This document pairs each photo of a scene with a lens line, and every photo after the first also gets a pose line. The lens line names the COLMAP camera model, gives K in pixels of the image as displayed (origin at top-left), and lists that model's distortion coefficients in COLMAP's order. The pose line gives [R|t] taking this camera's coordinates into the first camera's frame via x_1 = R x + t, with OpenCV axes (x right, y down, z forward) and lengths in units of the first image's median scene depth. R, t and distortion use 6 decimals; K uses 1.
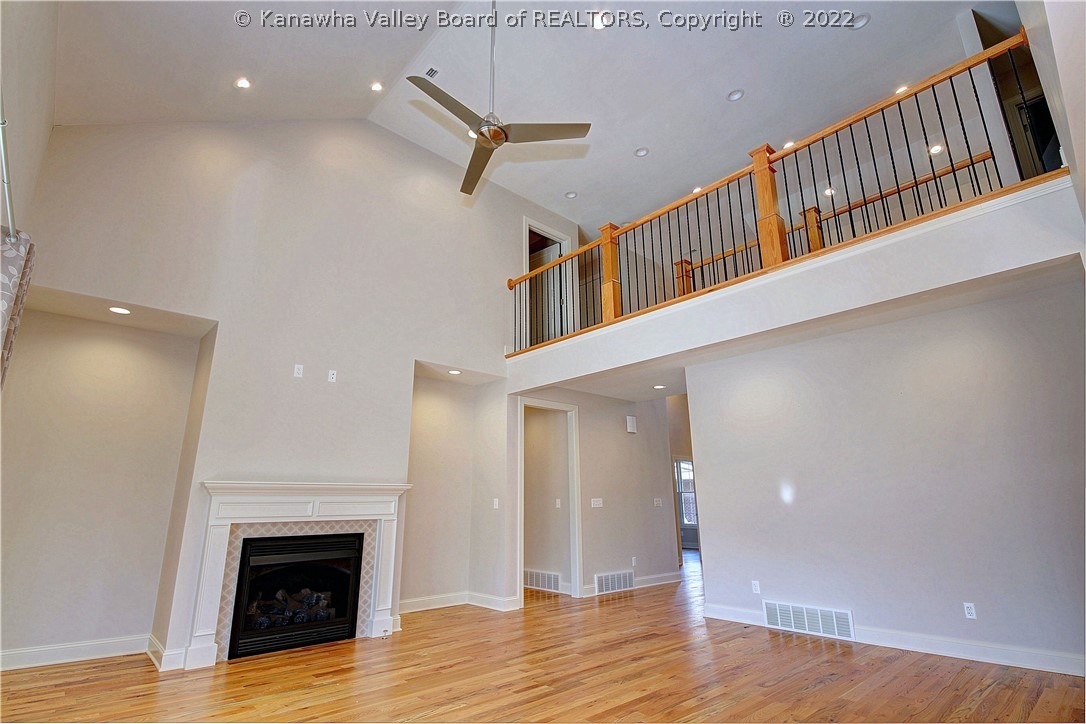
lens RADIAL K [[527.6, 0, 538.7], [0, 527.6, 359.5], [0, 0, 1]] dist [0.018602, -0.000611]
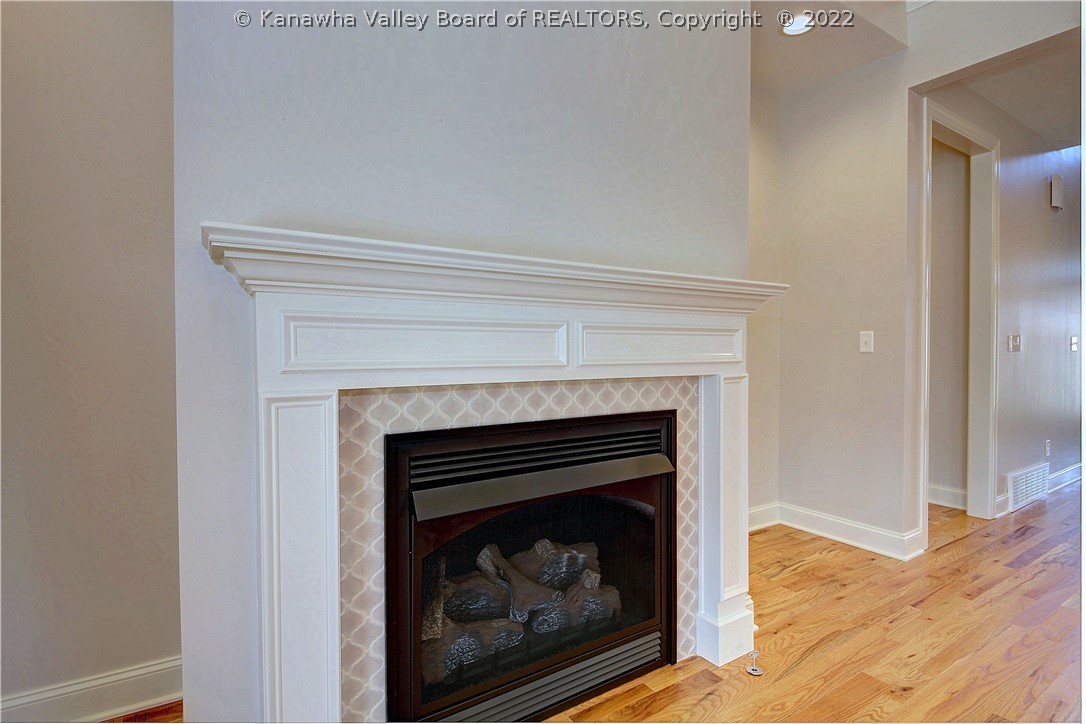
lens RADIAL K [[527.6, 0, 544.7], [0, 527.6, 359.9], [0, 0, 1]] dist [0.018602, -0.000611]
pose [[0.989105, 0.006670, -0.147060, -0.388624], [0.034895, 0.959879, 0.278235, 0.198189], [0.143016, -0.280336, 0.949188, 0.682468]]
